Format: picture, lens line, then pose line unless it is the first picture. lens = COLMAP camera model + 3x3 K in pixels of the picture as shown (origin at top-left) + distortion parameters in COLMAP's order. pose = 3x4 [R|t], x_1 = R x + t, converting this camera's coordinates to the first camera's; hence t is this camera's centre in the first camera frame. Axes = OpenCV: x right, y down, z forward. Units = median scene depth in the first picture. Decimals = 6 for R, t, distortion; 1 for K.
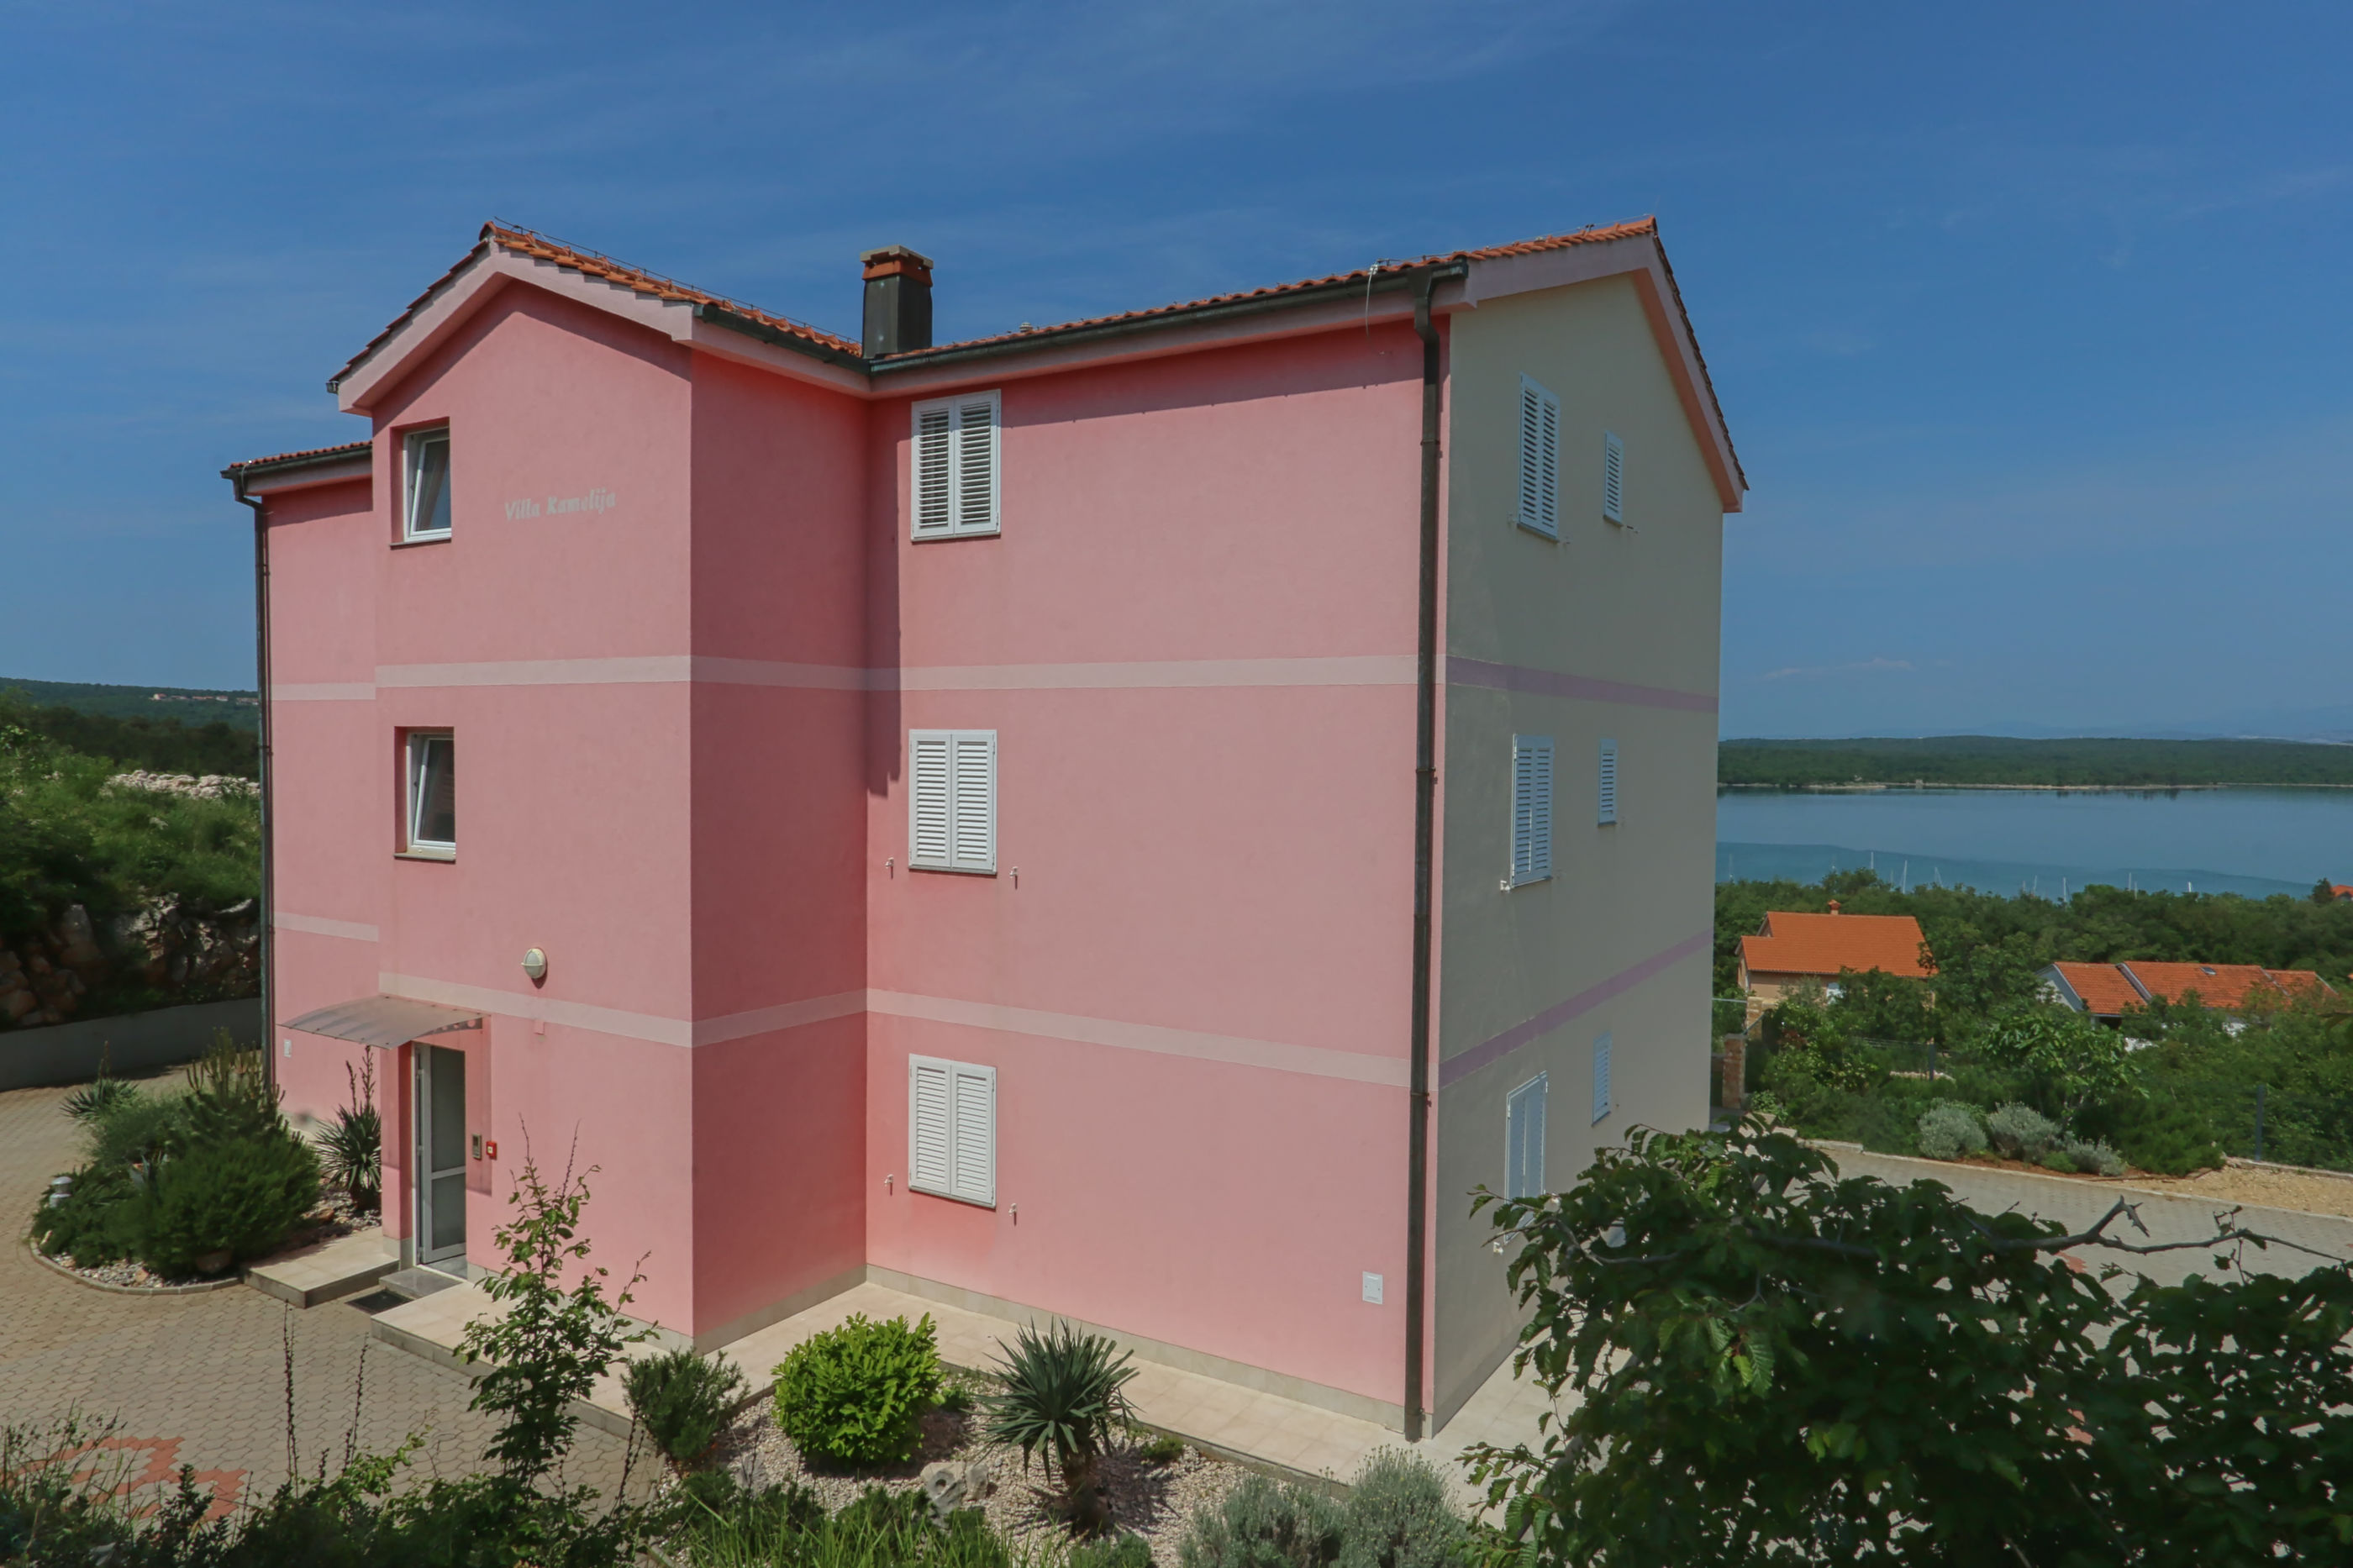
lens RADIAL K [[1361.0, 0, 1176.5], [0, 1361.0, 784.0], [0, 0, 1]] dist [-0.005665, -0.000530]
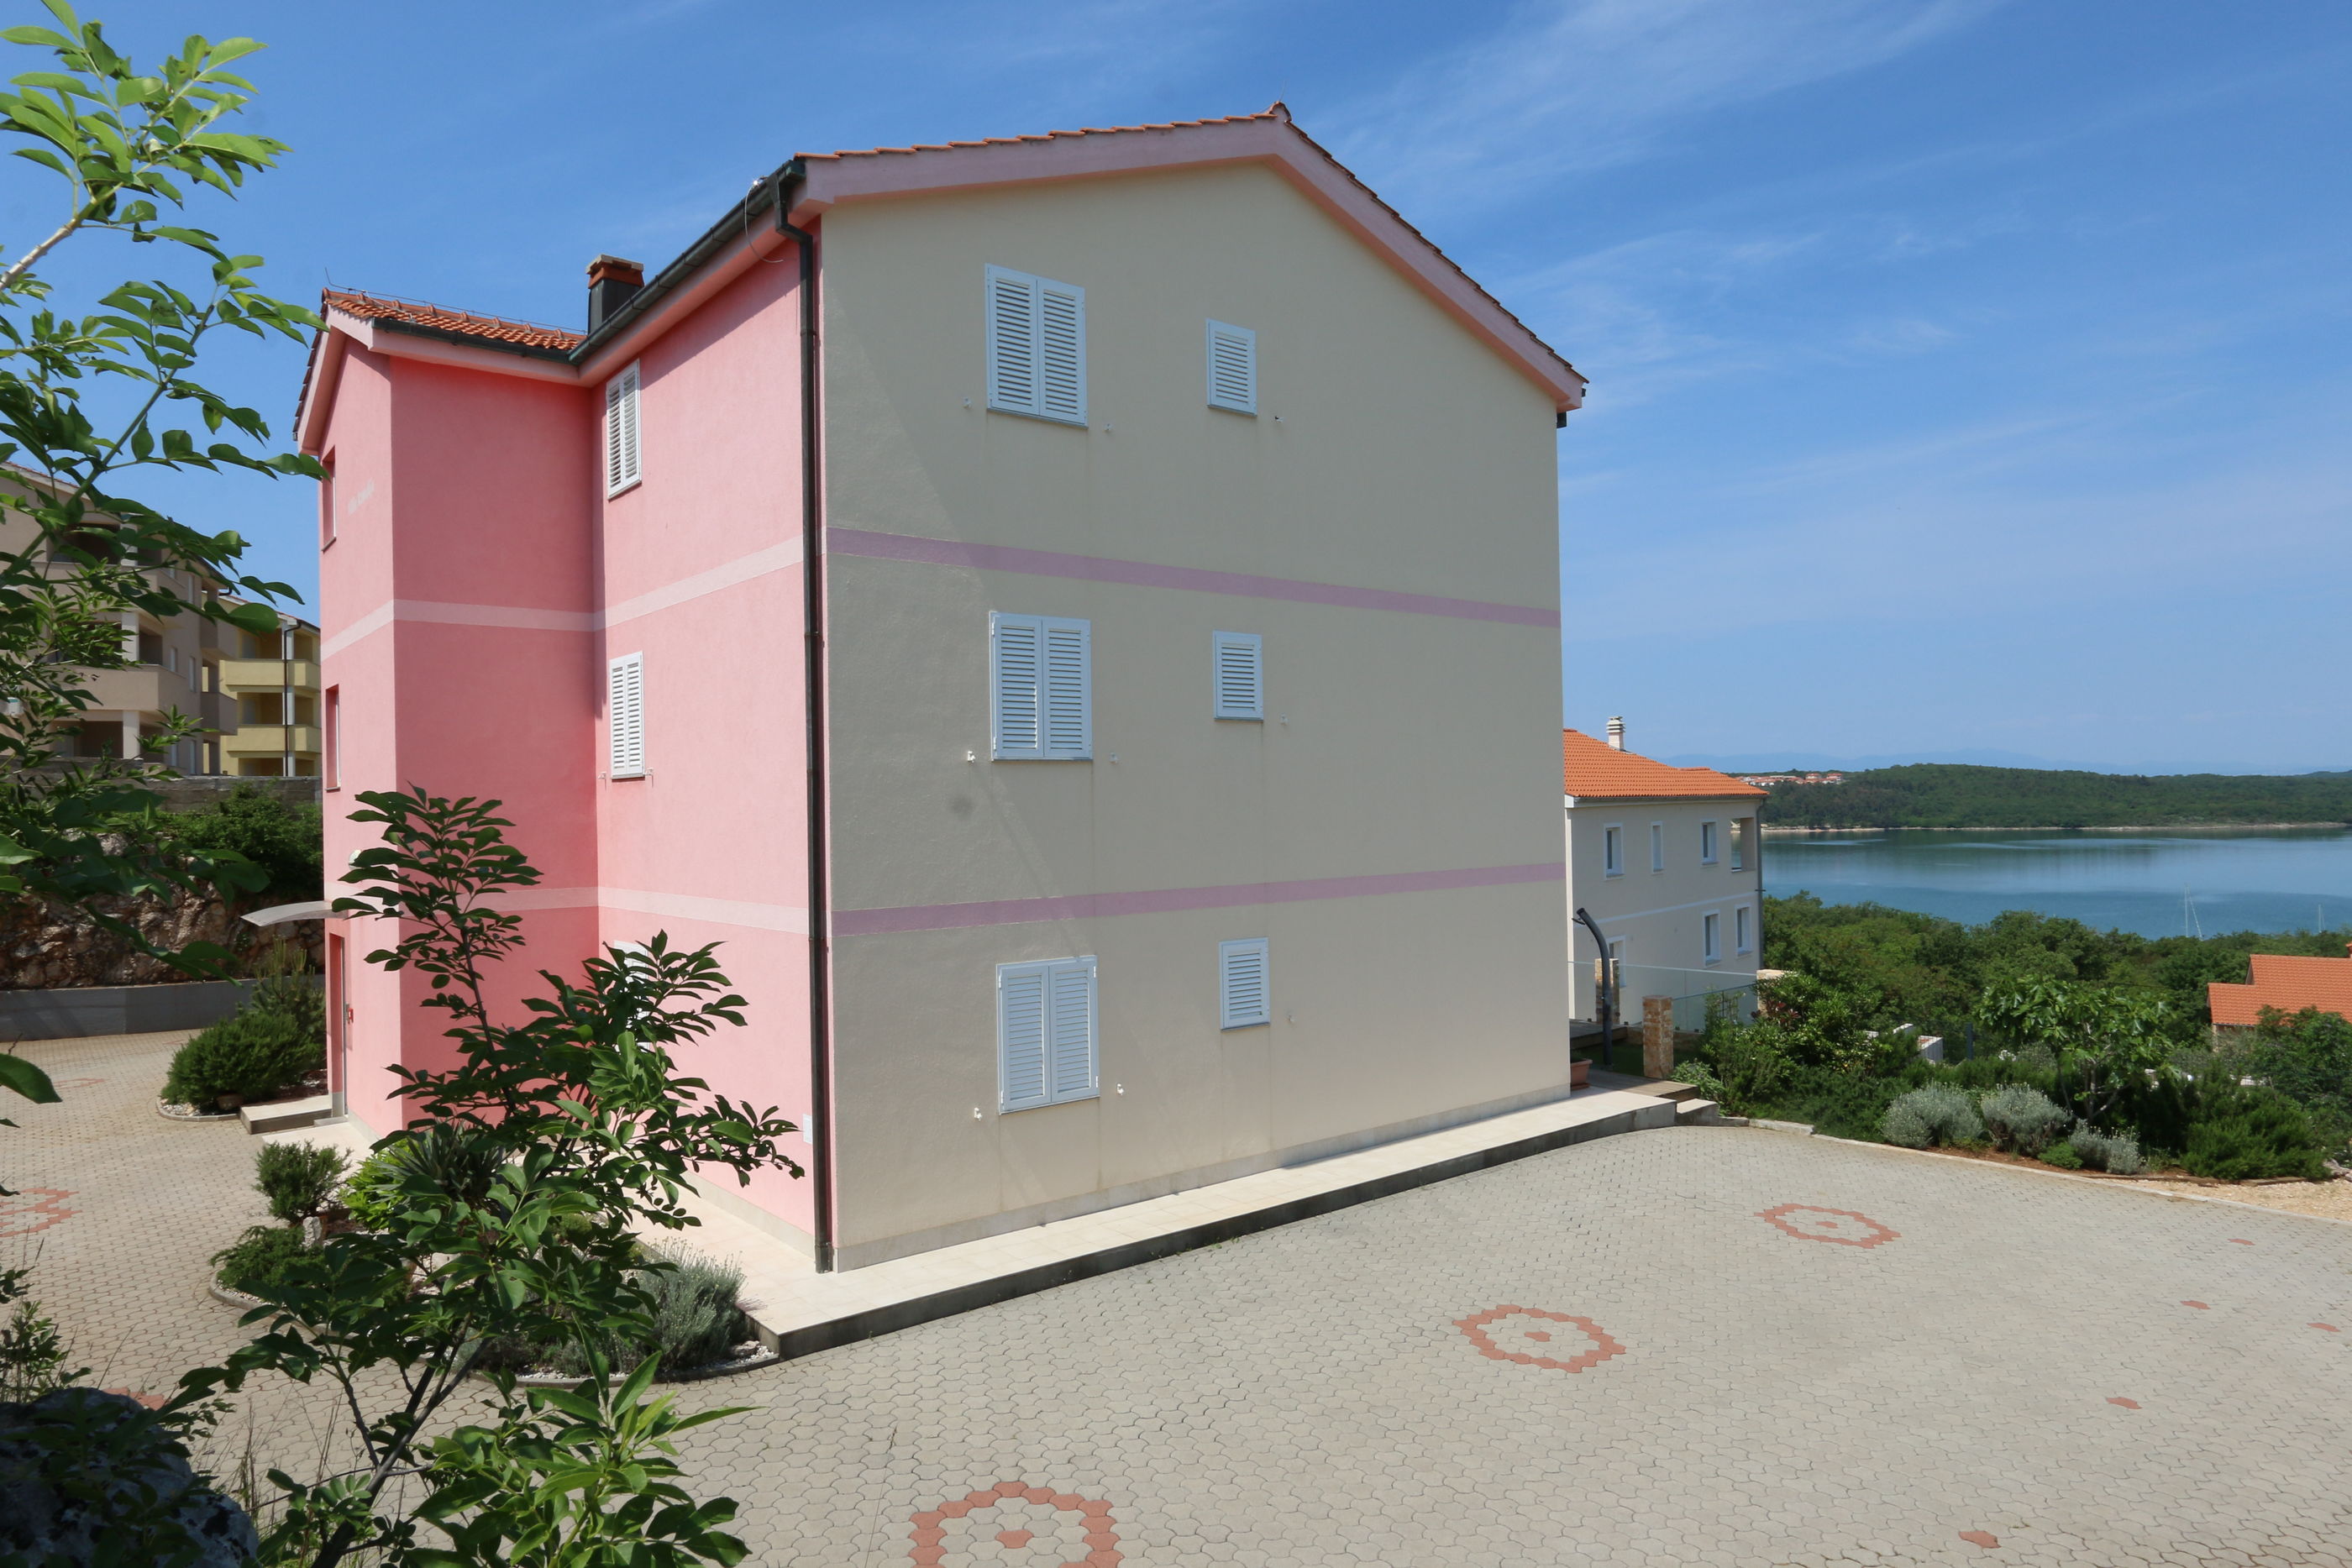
lens RADIAL K [[1437.0, 0, 1176.0], [0, 1437.0, 784.0], [0, 0, 1]] dist [-0.033453, 0.000034]
pose [[0.934174, -0.033601, -0.355232, 0.676334], [0.017489, 0.998671, -0.048473, 0.132067], [0.356389, 0.039069, 0.933520, 0.036655]]
